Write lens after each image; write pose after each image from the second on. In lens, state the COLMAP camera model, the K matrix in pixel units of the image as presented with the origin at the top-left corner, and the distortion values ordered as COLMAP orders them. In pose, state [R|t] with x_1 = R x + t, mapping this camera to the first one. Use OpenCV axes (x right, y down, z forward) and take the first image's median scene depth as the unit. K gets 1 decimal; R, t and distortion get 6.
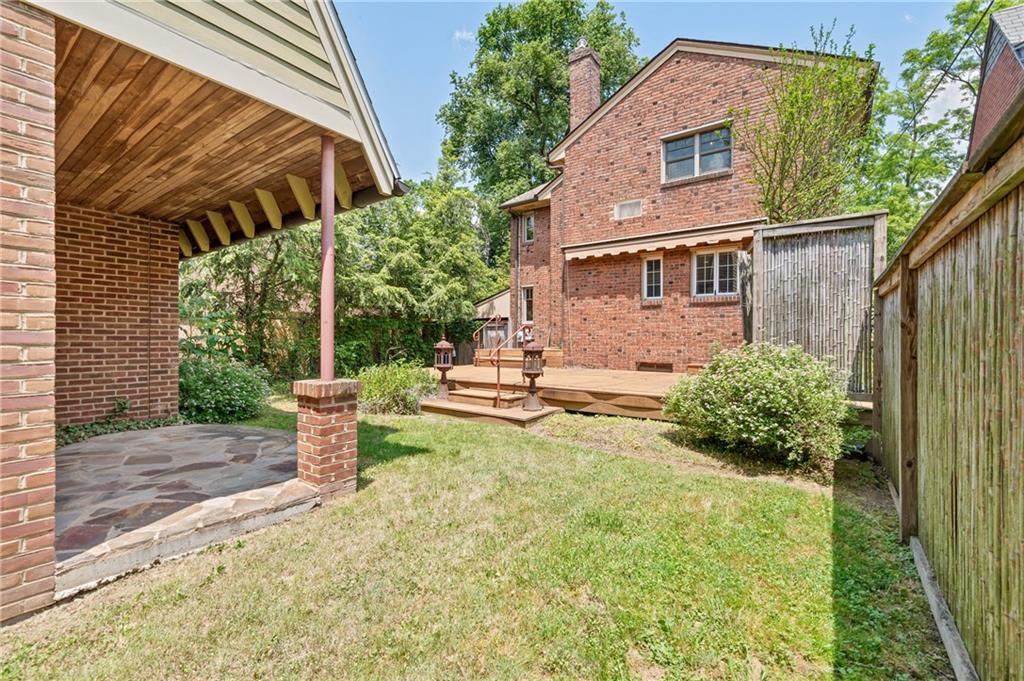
lens RADIAL K [[435.0, 0, 516.6], [0, 435.0, 339.4], [0, 0, 1]] dist [0.004947, 0.000019]
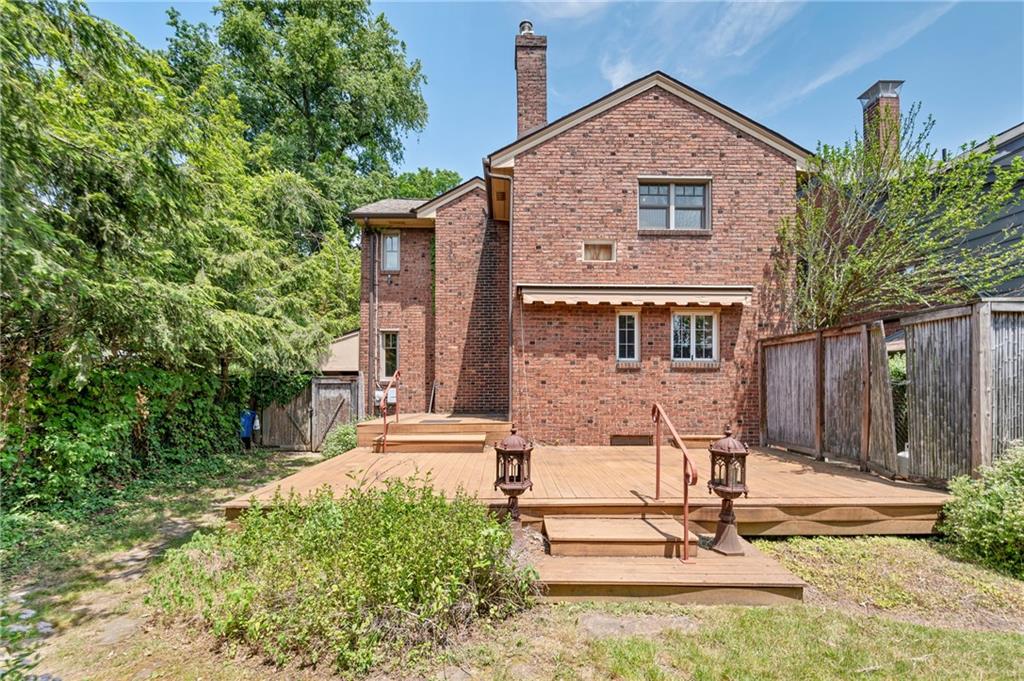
lens RADIAL K [[414.9, 0, 495.3], [0, 414.9, 381.6], [0, 0, 1]] dist [0.002754, -0.000065]
pose [[0.801606, 0.006636, 0.597816, -0.383208], [-0.002232, 0.999965, -0.008108, -0.044059], [-0.597849, 0.005165, 0.801592, 0.494901]]
